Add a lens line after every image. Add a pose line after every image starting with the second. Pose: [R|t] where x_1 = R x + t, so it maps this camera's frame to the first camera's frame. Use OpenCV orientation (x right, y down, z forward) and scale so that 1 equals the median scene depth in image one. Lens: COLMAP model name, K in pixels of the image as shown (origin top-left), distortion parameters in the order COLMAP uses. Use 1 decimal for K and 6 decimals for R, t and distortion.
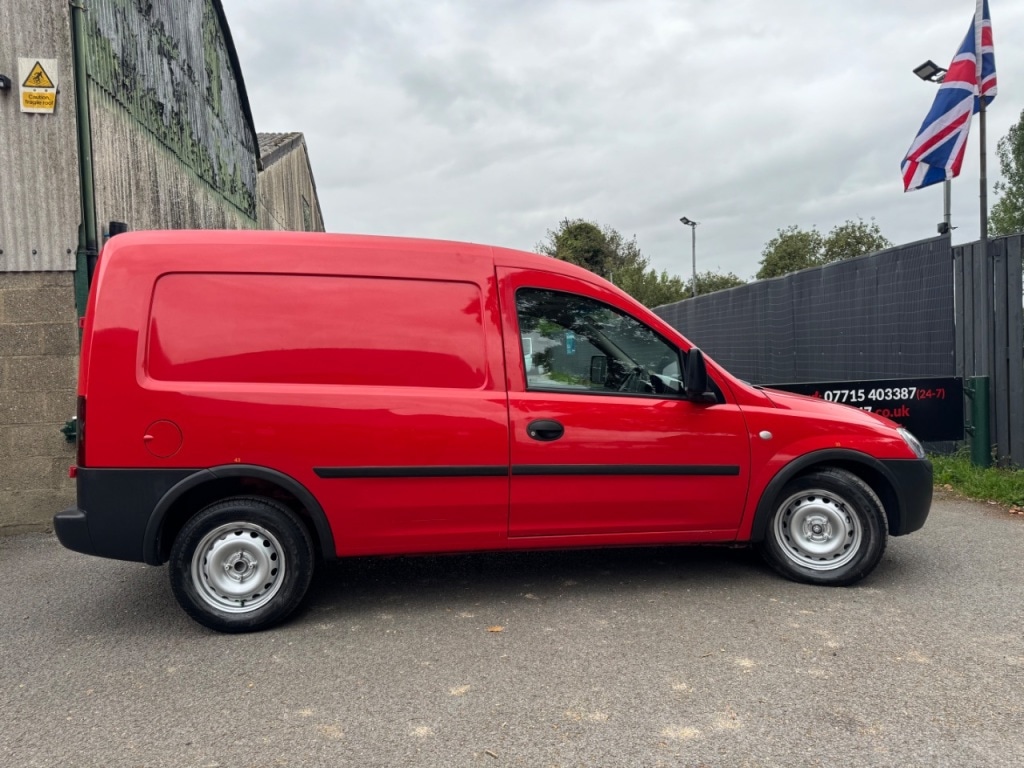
lens RADIAL K [[719.6, 0, 514.1], [0, 719.6, 384.9], [0, 0, 1]] dist [0.032744, -0.035390]
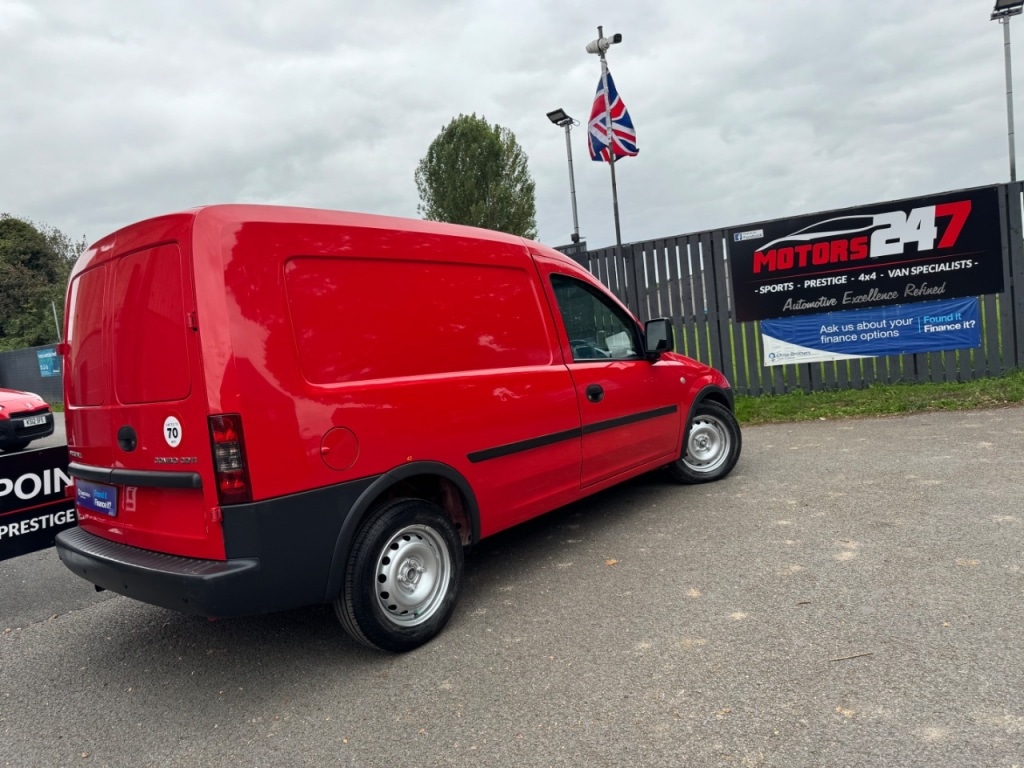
lens RADIAL K [[716.6, 0, 508.5], [0, 716.6, 382.5], [0, 0, 1]] dist [0.049424, -0.058335]
pose [[0.738804, -0.106101, 0.665516, -0.465327], [0.113716, 0.992996, 0.032072, -0.004451], [-0.664257, 0.051985, 0.745694, 0.116411]]
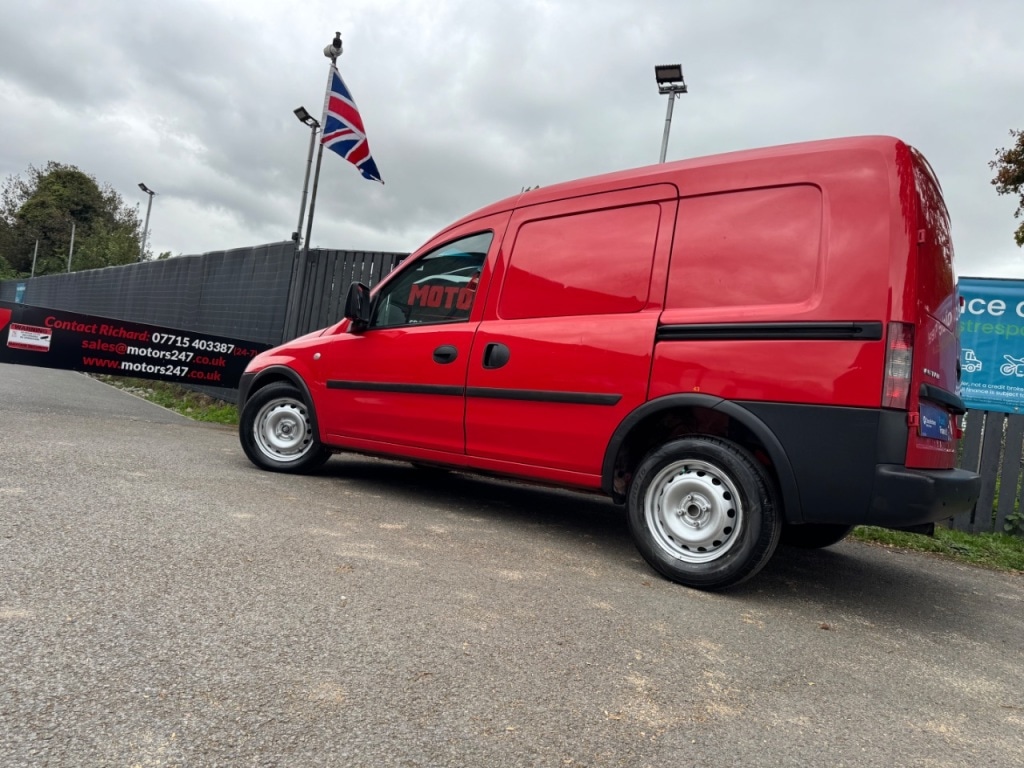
lens RADIAL K [[717.3, 0, 514.0], [0, 717.3, 377.7], [0, 0, 1]] dist [0.058095, -0.073036]
pose [[0.780767, 0.167876, 0.601848, 0.180963], [-0.153048, 0.985270, -0.076279, 0.080186], [-0.605788, -0.032555, 0.794960, -0.307364]]
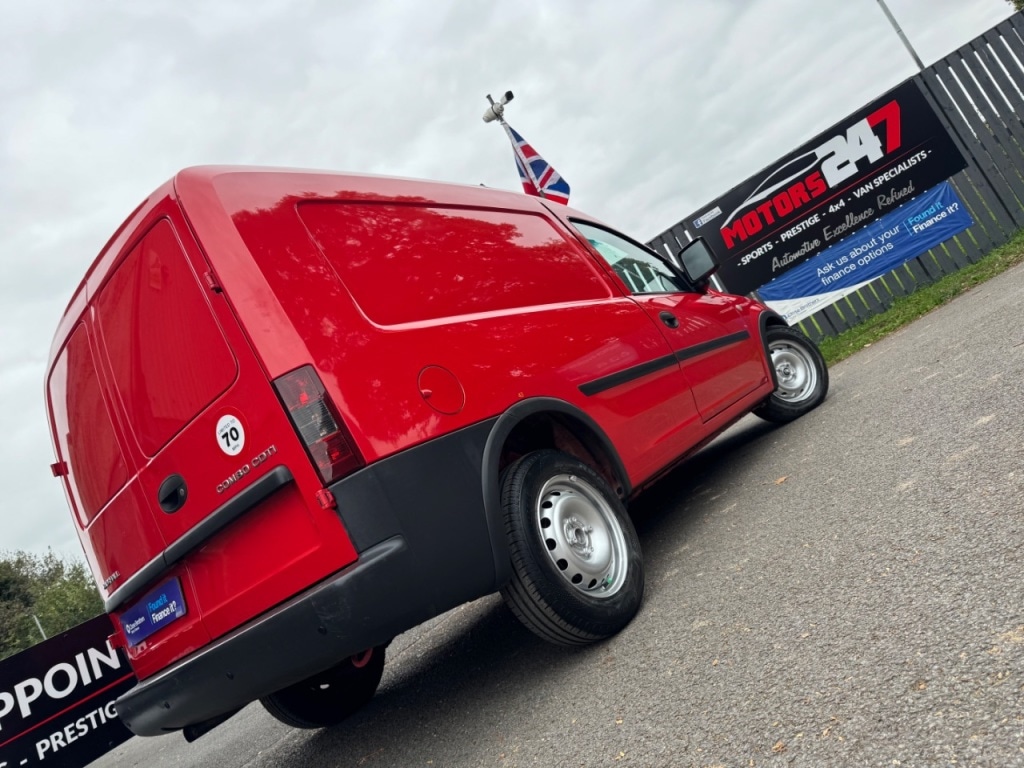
lens RADIAL K [[719.6, 0, 514.1], [0, 719.6, 384.9], [0, 0, 1]] dist [0.032744, -0.035390]
pose [[0.641951, -0.232980, 0.730493, -0.479534], [0.480295, 0.864827, -0.146255, 0.103521], [-0.597675, 0.444741, 0.667076, 0.267243]]
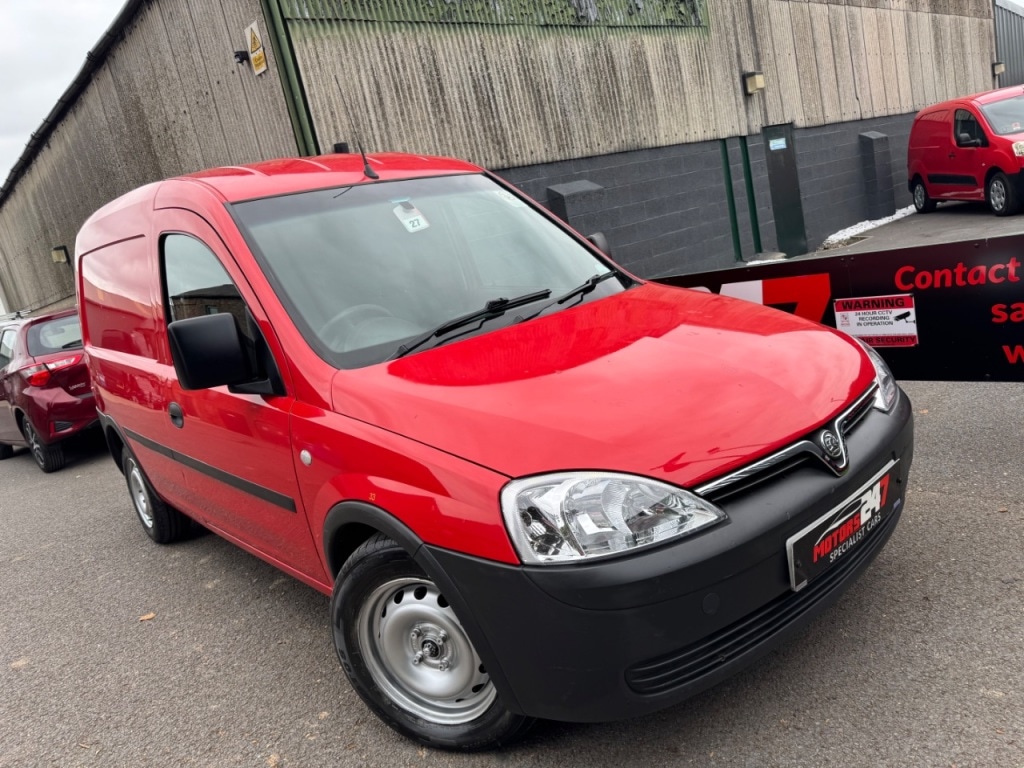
lens RADIAL K [[719.6, 0, 514.1], [0, 719.6, 384.9], [0, 0, 1]] dist [0.032744, -0.035390]
pose [[0.548435, 0.091268, -0.831198, 0.526834], [0.154749, 0.965777, 0.208151, -0.046289], [0.821749, -0.242785, 0.515542, 0.492502]]
